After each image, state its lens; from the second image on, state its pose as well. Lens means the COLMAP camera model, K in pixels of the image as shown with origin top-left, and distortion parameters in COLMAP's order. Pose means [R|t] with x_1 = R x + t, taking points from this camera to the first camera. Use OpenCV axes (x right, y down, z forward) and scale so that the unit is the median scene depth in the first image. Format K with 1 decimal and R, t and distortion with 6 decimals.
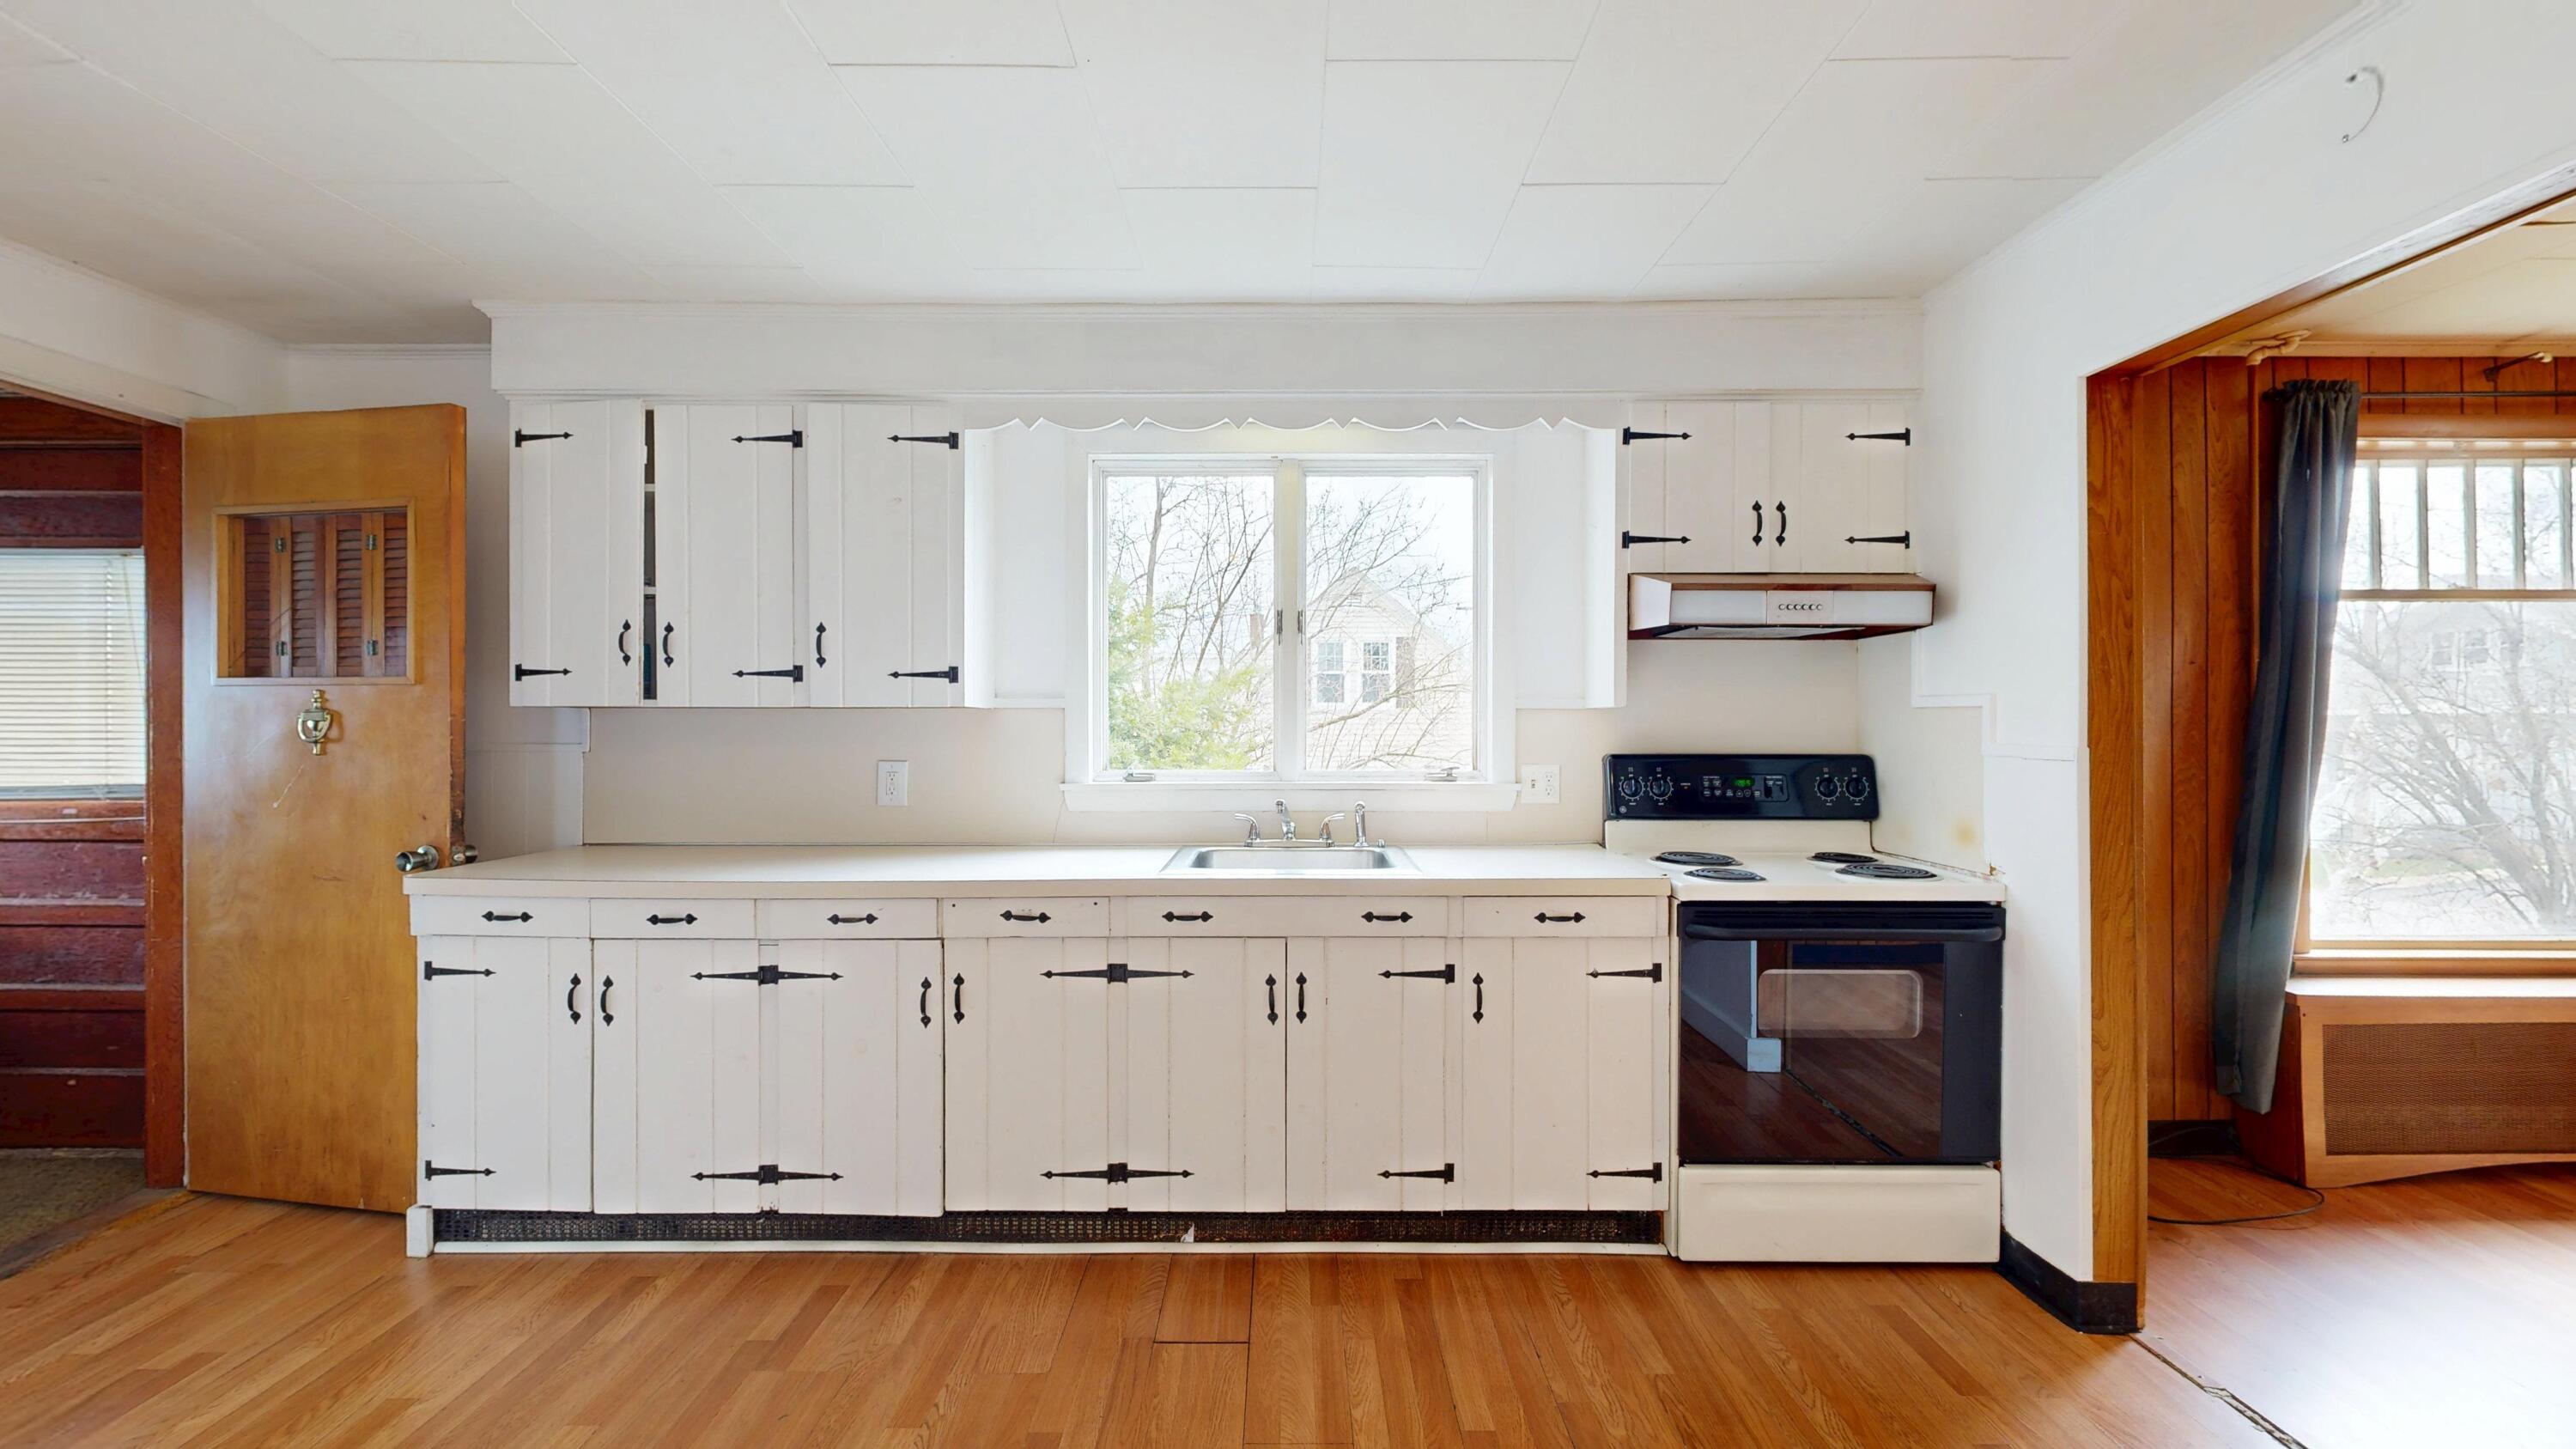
lens RADIAL K [[1071.1, 0, 1291.3], [0, 1071.1, 731.3], [0, 0, 1]] dist [0.001610, -0.000171]
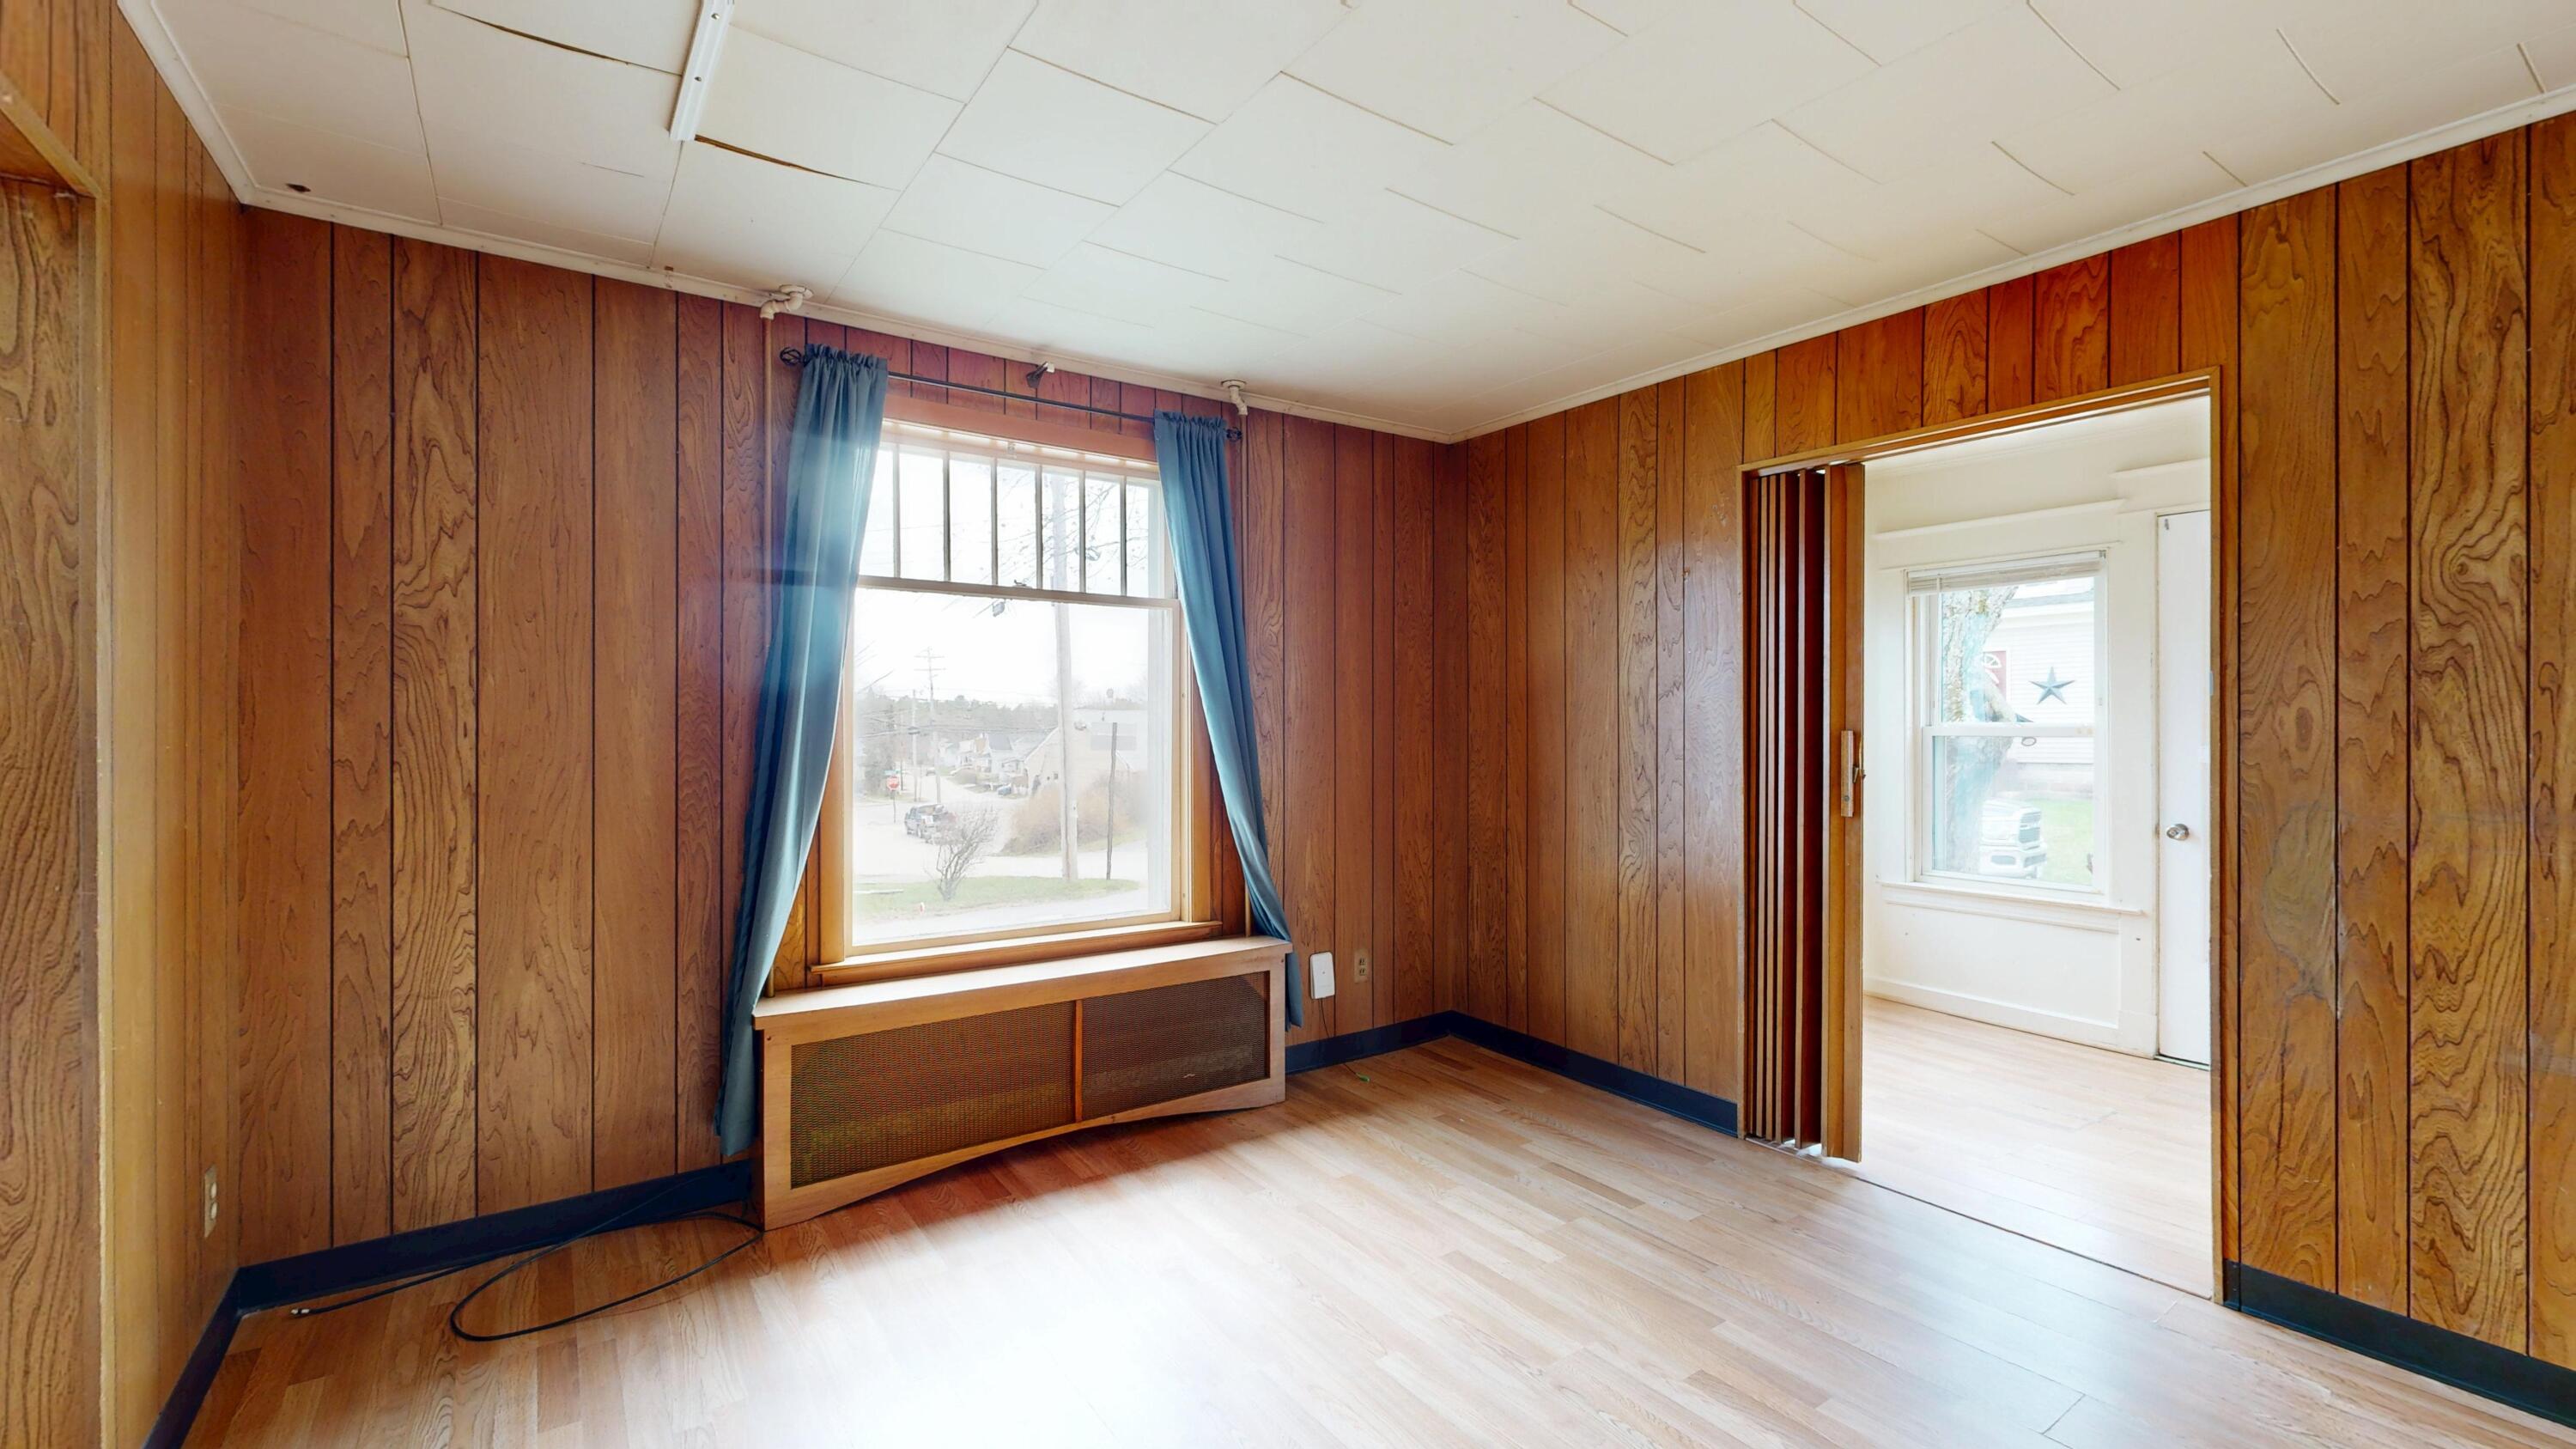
lens RADIAL K [[1083.8, 0, 1274.8], [0, 1083.8, 727.4], [0, 0, 1]] dist [-0.001979, 0.000472]
pose [[0.820644, 0.001664, 0.571437, 0.733731], [-0.001498, 0.999999, -0.000761, 0.002615], [-0.571438, -0.000232, 0.820646, 0.007792]]
